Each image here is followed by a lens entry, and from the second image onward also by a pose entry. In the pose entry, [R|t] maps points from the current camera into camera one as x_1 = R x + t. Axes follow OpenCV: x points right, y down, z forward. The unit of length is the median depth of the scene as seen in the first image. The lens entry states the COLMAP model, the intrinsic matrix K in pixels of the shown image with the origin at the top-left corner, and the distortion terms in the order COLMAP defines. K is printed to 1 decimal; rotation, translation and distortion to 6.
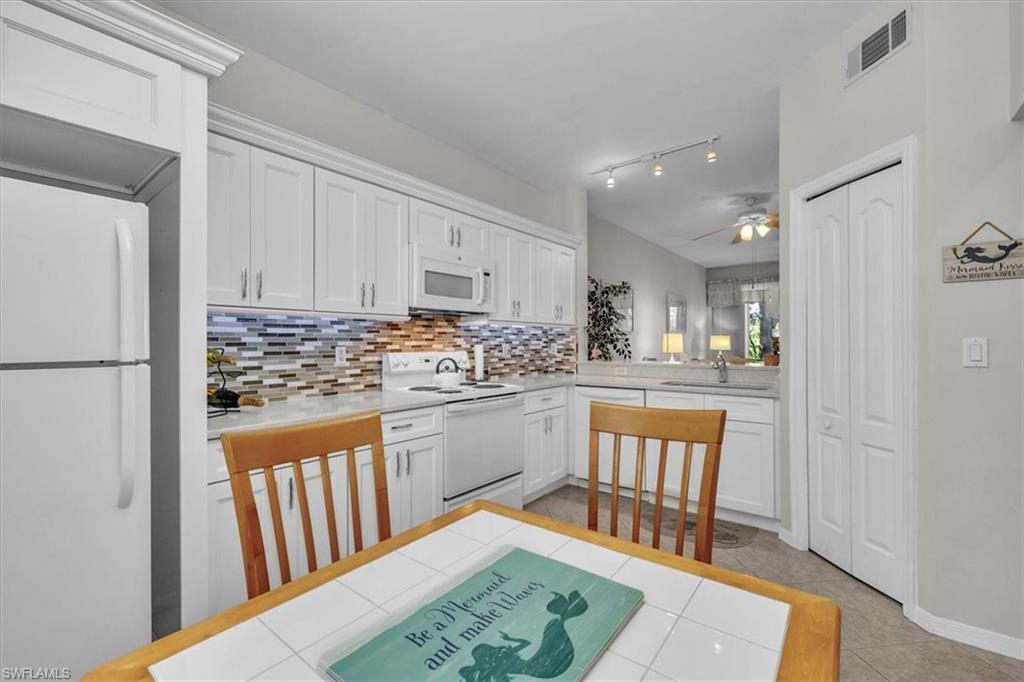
lens RADIAL K [[449.4, 0, 513.4], [0, 449.4, 351.9], [0, 0, 1]] dist [0.007864, -0.000436]
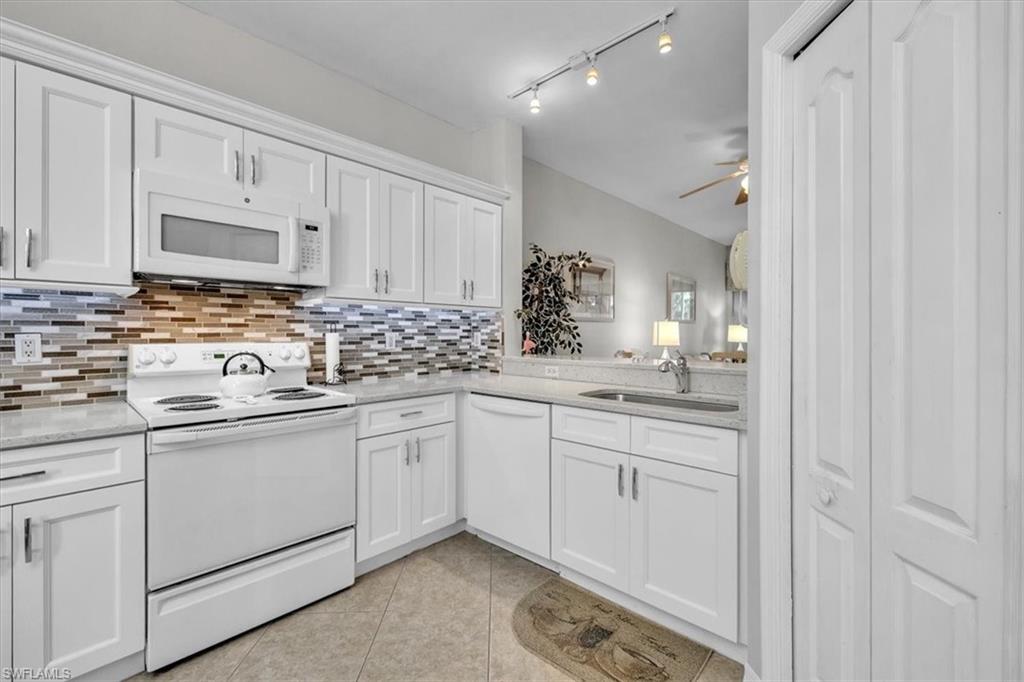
lens RADIAL K [[438.0, 0, 516.2], [0, 438.0, 343.1], [0, 0, 1]] dist [0.000655, -0.000232]
pose [[0.995672, 0.006075, -0.092740, 0.266736], [-0.005933, 0.999981, 0.001805, -0.003195], [0.092749, -0.001247, 0.995689, 0.326608]]
